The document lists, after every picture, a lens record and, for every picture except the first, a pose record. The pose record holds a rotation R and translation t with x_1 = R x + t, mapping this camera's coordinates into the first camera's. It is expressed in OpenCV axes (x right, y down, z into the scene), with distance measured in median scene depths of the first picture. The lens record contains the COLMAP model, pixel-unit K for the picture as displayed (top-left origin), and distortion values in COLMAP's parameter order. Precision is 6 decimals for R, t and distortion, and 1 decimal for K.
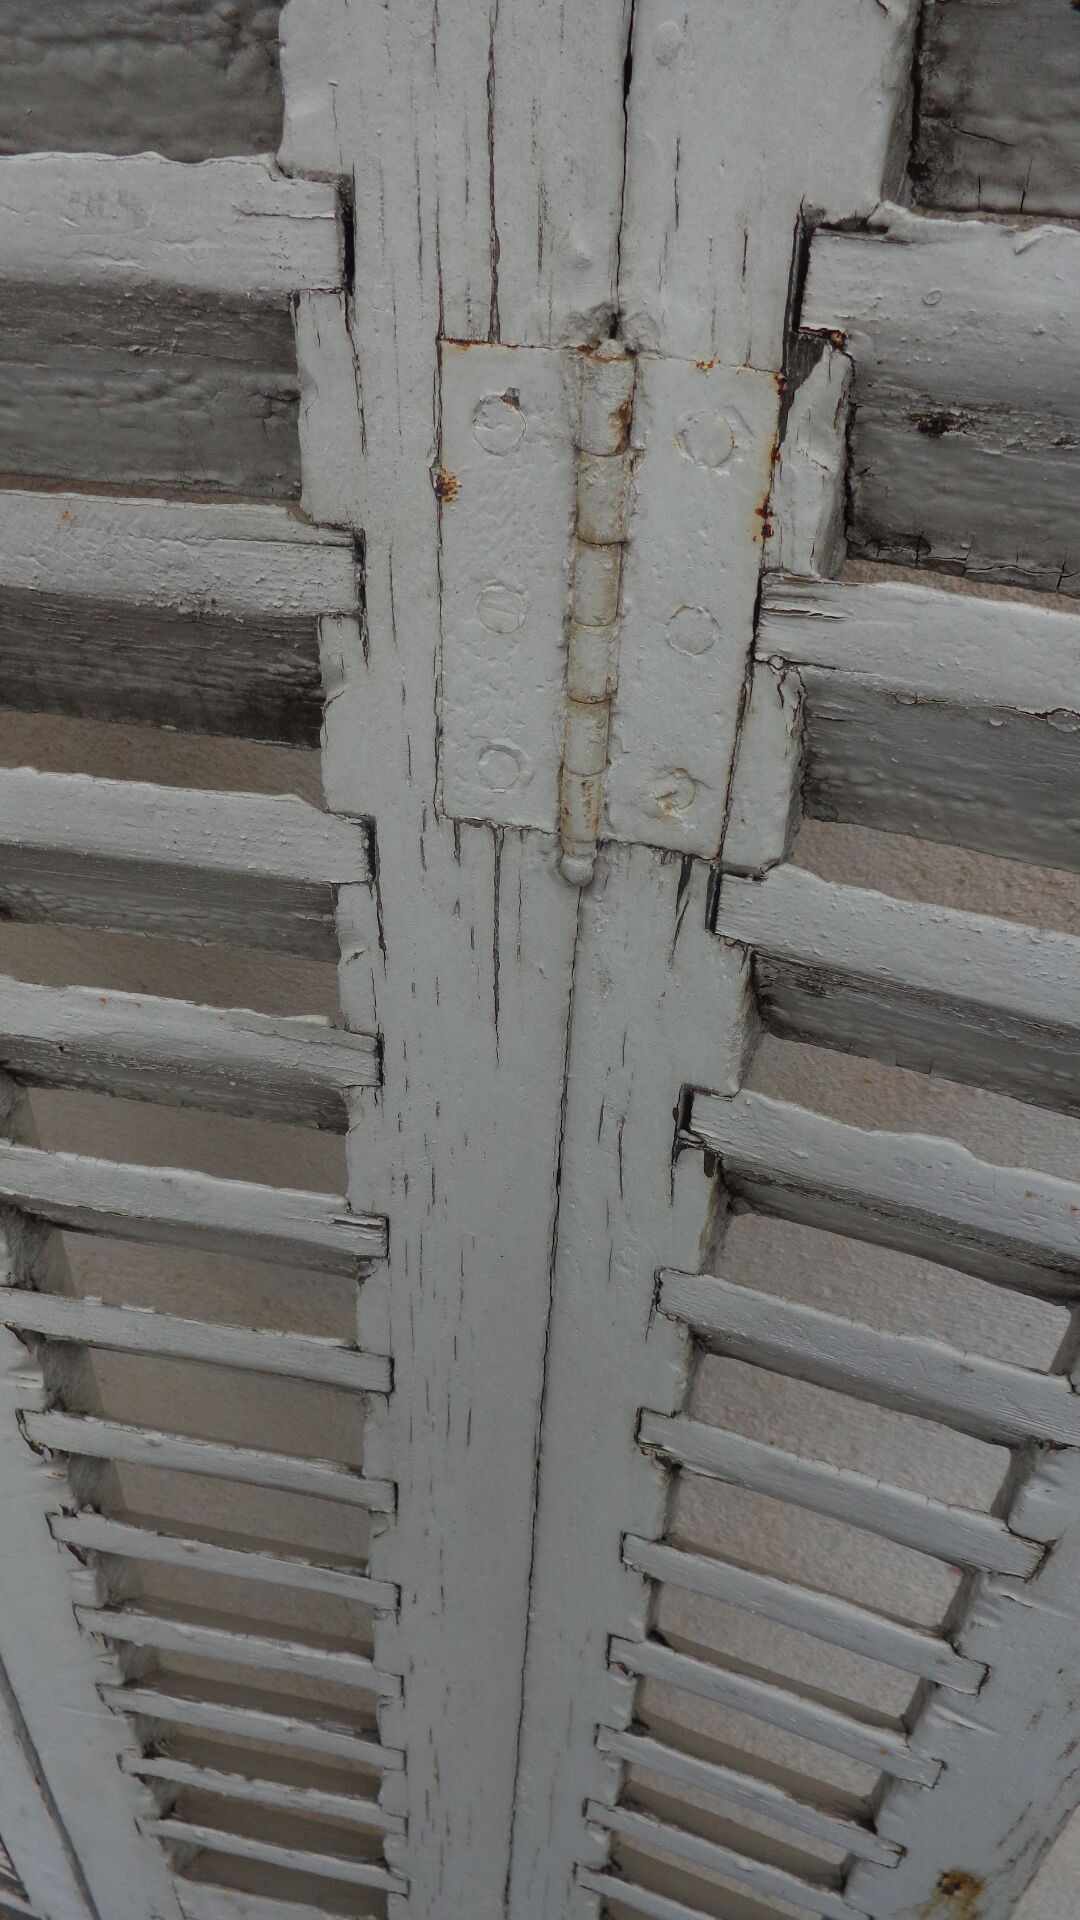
lens RADIAL K [[1481.9, 0, 472.3], [0, 1481.9, 962.6], [0, 0, 1]] dist [-0.012176, 0.003571]
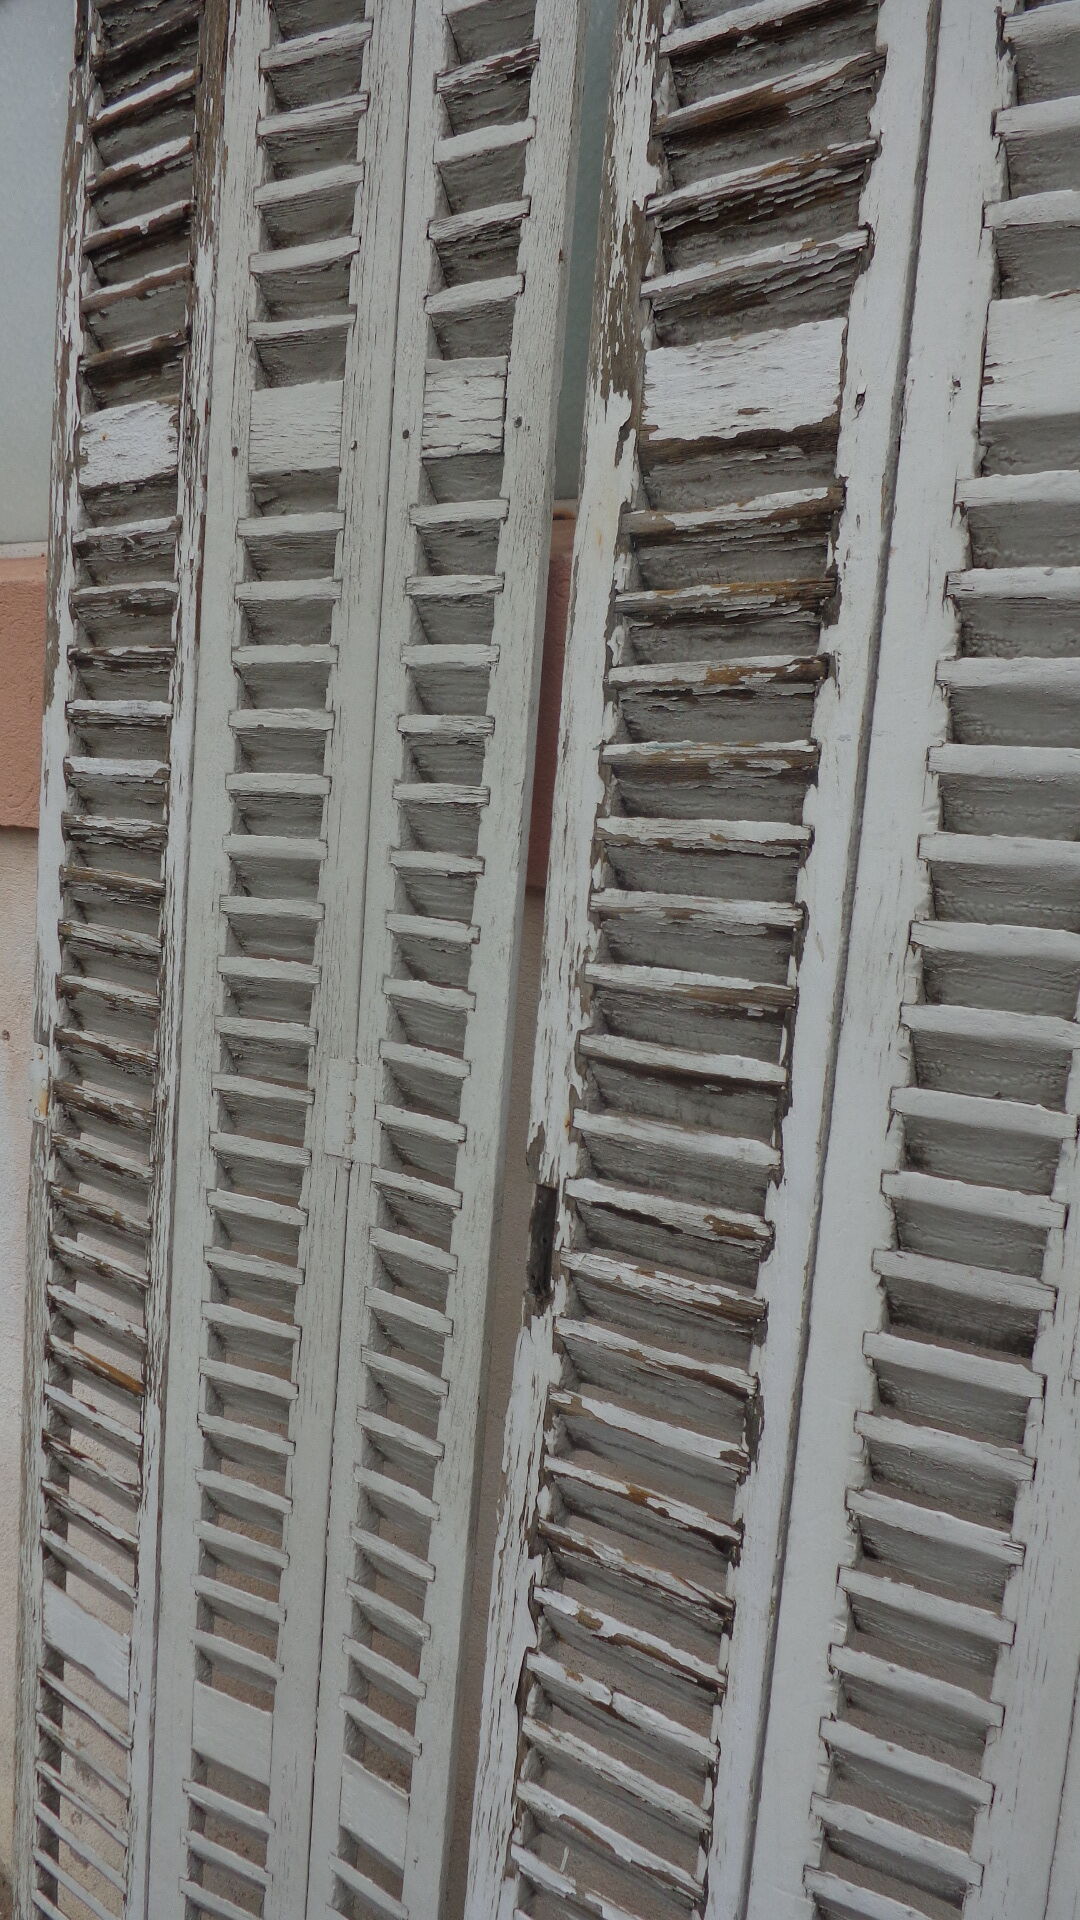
lens RADIAL K [[1481.9, 0, 472.3], [0, 1481.9, 962.6], [0, 0, 1]] dist [-0.012176, 0.003571]
pose [[0.945195, 0.094617, -0.312496, -0.336909], [-0.245040, 0.838086, -0.487408, 1.048740], [0.215781, 0.537270, 0.815340, -2.444161]]
